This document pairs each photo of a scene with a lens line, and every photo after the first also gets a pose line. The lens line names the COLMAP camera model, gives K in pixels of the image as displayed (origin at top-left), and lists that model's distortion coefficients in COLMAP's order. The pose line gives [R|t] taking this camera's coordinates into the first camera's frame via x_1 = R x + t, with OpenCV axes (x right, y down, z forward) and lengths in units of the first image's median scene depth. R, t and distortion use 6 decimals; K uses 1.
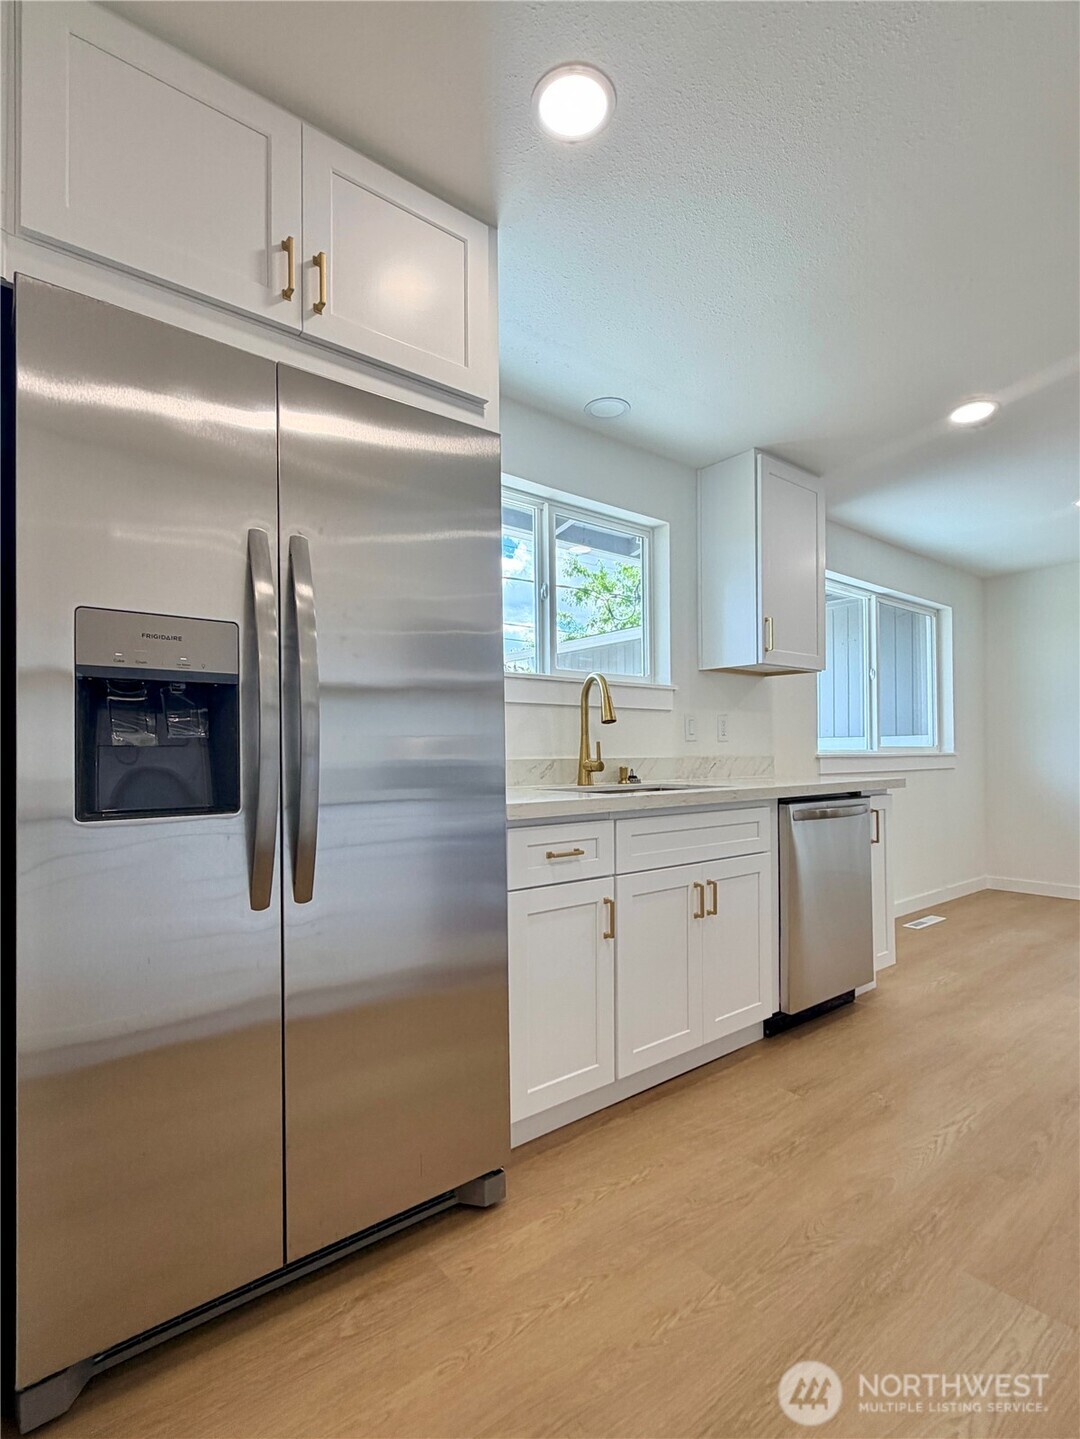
lens RADIAL K [[715.4, 0, 553.1], [0, 715.4, 739.3], [0, 0, 1]] dist [0.000216, -0.001276]
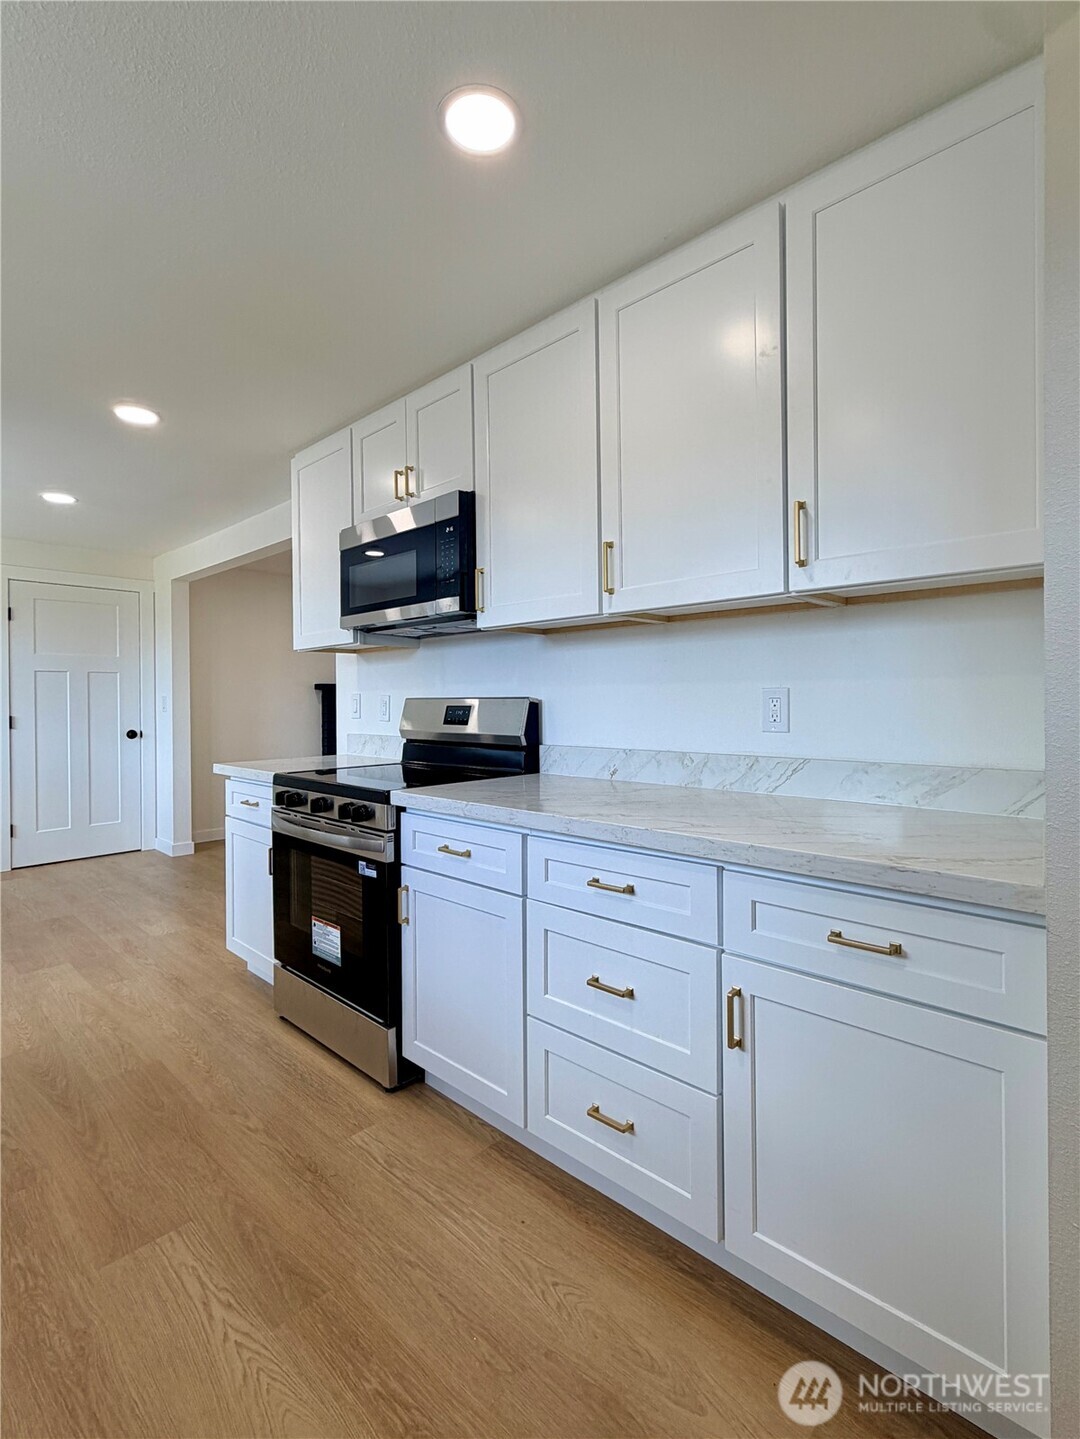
lens RADIAL K [[673.0, 0, 551.7], [0, 673.0, 704.4], [0, 0, 1]] dist [-0.001974, -0.000302]
pose [[-0.130372, -0.002861, 0.991461, -0.392010], [-0.008785, 0.999960, 0.001731, -0.072856], [-0.991426, -0.008485, -0.130392, 0.387422]]
